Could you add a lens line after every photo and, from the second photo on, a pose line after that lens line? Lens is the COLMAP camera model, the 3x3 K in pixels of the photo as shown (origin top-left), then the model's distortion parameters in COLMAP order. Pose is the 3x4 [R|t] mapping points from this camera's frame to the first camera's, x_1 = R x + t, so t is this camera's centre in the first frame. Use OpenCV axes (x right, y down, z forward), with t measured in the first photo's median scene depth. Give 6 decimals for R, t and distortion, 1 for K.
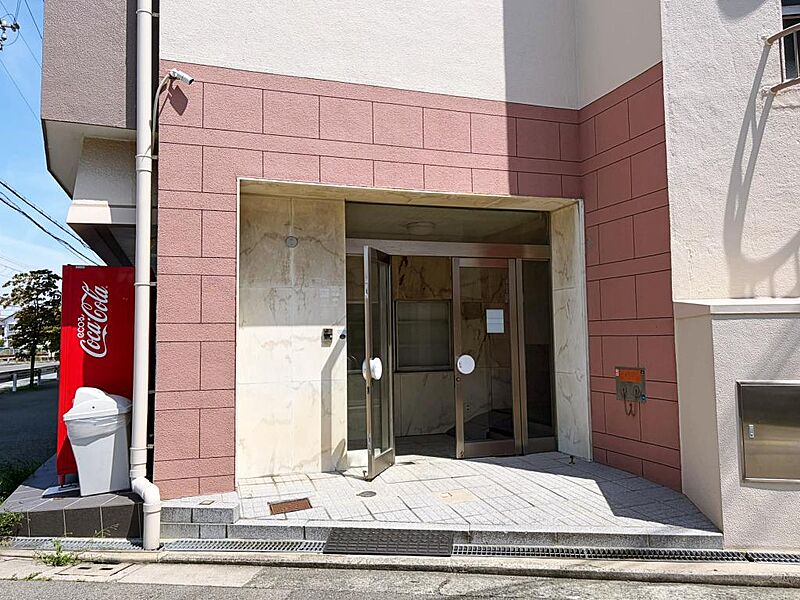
lens RADIAL K [[629.8, 0, 400.3], [0, 629.8, 297.5], [0, 0, 1]] dist [0.010720, 0.004062]
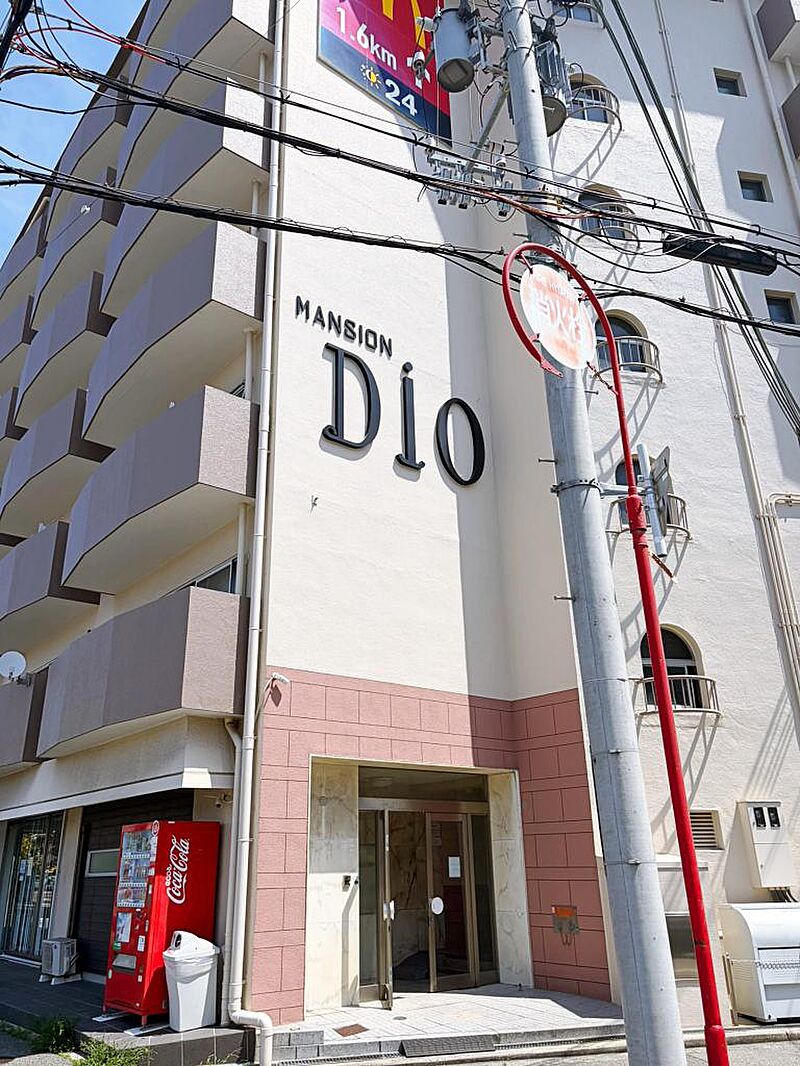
lens RADIAL K [[819.8, 0, 395.1], [0, 819.8, 524.1], [0, 0, 1]] dist [0.003895, 0.000293]
pose [[0.935646, 0.134864, 0.326157, -0.650522], [-0.020121, 0.942994, -0.332200, -0.068532], [-0.352366, 0.304259, 0.885023, -0.676365]]
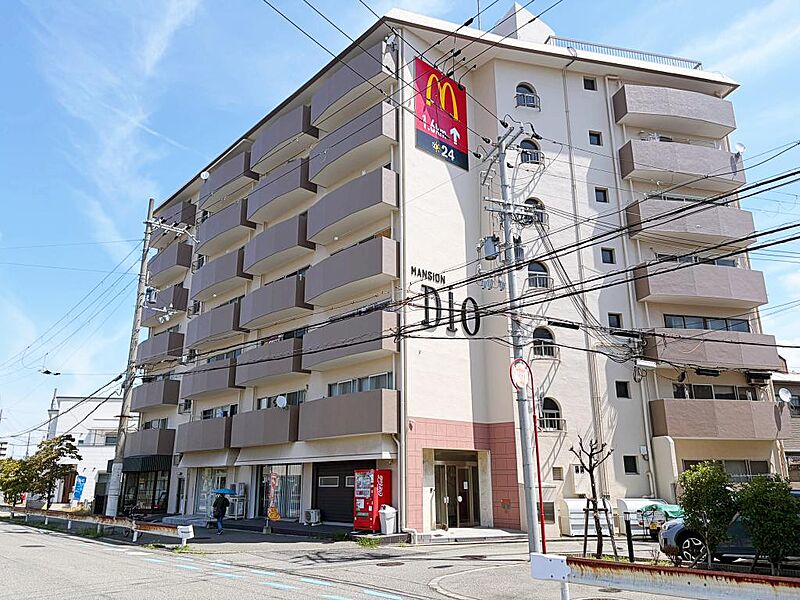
lens RADIAL K [[597.7, 0, 401.8], [0, 597.7, 305.3], [0, 0, 1]] dist [0.002528, 0.000121]
pose [[0.916124, 0.125159, 0.380858, -1.676313], [-0.036454, 0.972088, -0.231765, -0.163086], [-0.399235, 0.198442, 0.895116, -2.140095]]
